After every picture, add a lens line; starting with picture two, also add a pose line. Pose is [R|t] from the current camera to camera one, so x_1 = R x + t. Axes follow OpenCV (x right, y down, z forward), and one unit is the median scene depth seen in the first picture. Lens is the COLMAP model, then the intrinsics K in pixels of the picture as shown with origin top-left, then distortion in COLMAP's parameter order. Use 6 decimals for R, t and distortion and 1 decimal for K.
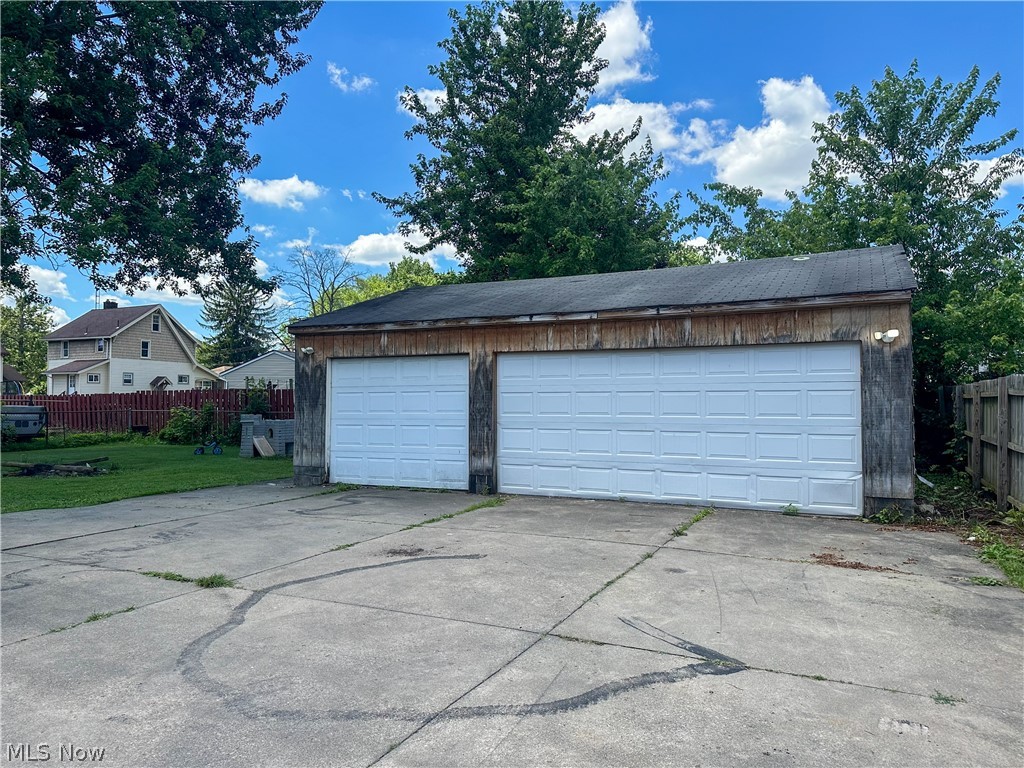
lens RADIAL K [[736.7, 0, 512.0], [0, 736.7, 384.0], [0, 0, 1]] dist [0.119212, -0.152523]
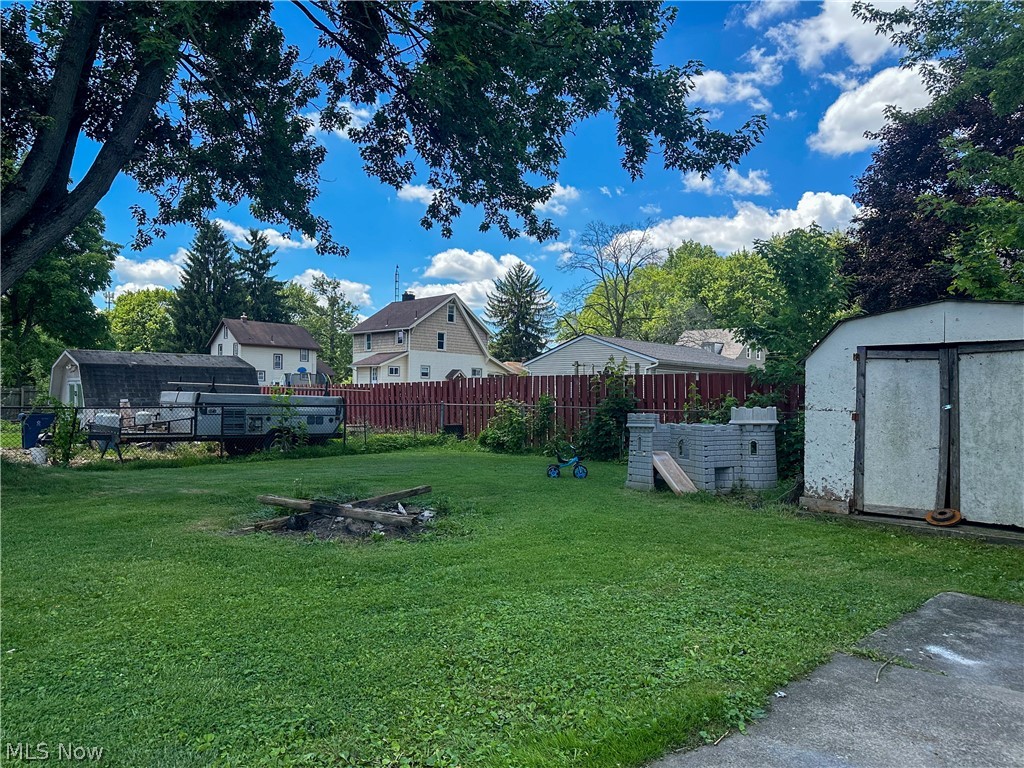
lens RADIAL K [[736.7, 0, 512.0], [0, 736.7, 384.0], [0, 0, 1]] dist [0.119212, -0.152523]
pose [[0.941203, 0.002827, -0.337830, -0.092509], [-0.002186, 0.999995, 0.002277, 0.006379], [0.337835, -0.001405, 0.941204, 0.158571]]
